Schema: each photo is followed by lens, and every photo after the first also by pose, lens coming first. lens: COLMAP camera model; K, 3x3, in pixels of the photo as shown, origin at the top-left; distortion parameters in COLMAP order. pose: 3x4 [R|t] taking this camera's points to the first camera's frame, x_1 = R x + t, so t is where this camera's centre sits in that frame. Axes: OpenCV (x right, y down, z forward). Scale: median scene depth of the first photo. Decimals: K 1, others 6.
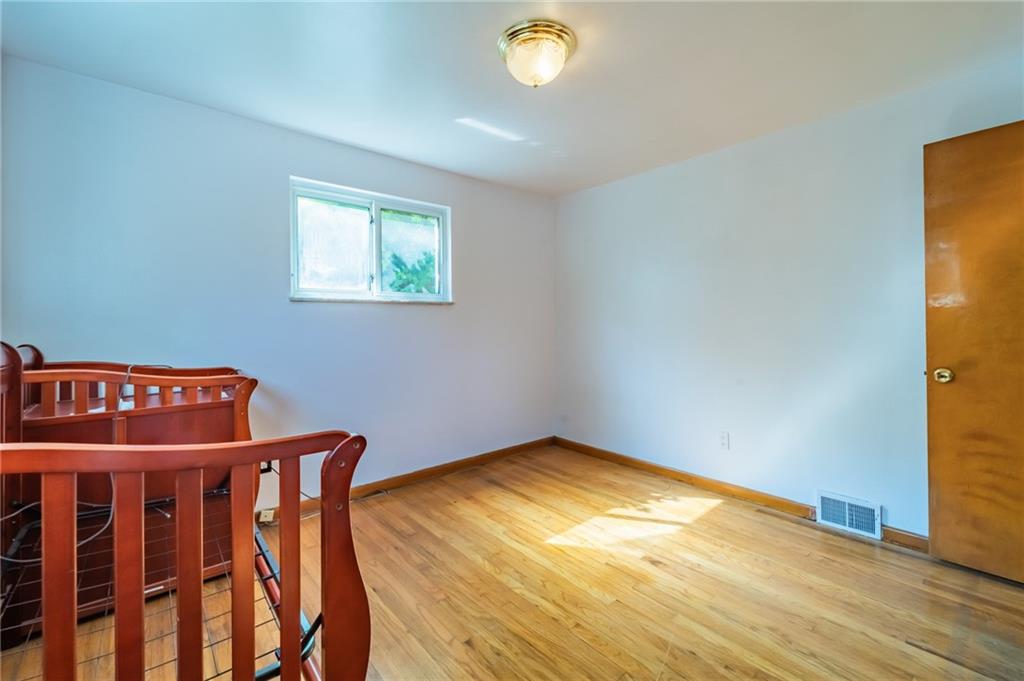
lens RADIAL K [[424.7, 0, 516.3], [0, 424.7, 321.5], [0, 0, 1]] dist [-0.000293, -0.000356]
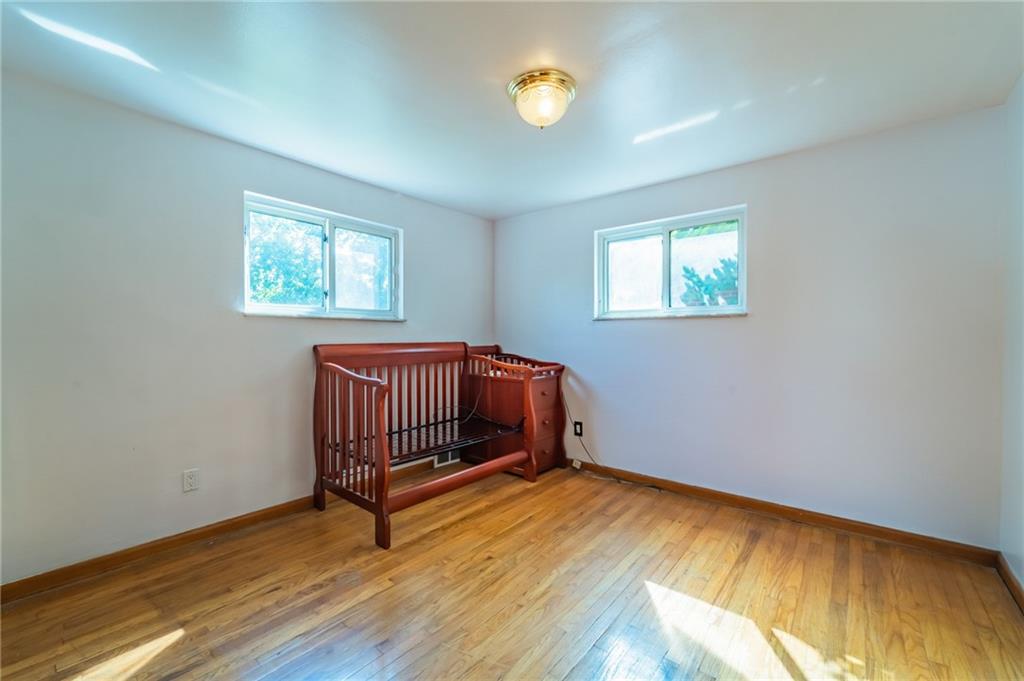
lens RADIAL K [[409.1, 0, 509.2], [0, 409.1, 328.1], [0, 0, 1]] dist [-0.001840, -0.000377]
pose [[0.161907, -0.019941, -0.986604, 0.737614], [0.002521, 0.999801, -0.019794, 0.003843], [0.986803, 0.000717, 0.161925, 0.484422]]
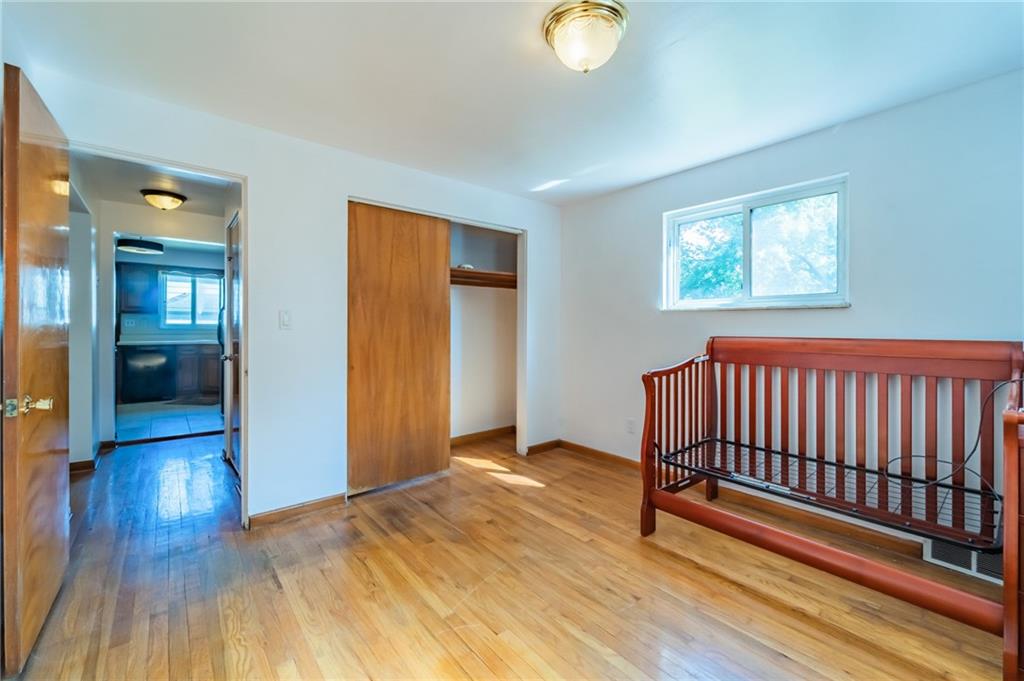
lens RADIAL K [[424.7, 0, 516.3], [0, 424.7, 321.5], [0, 0, 1]] dist [-0.000293, -0.000356]
pose [[-0.999761, 0.003348, 0.021604, 0.114987], [0.003112, 0.999936, -0.010921, -0.004648], [-0.021639, -0.010851, -0.999707, 1.272209]]
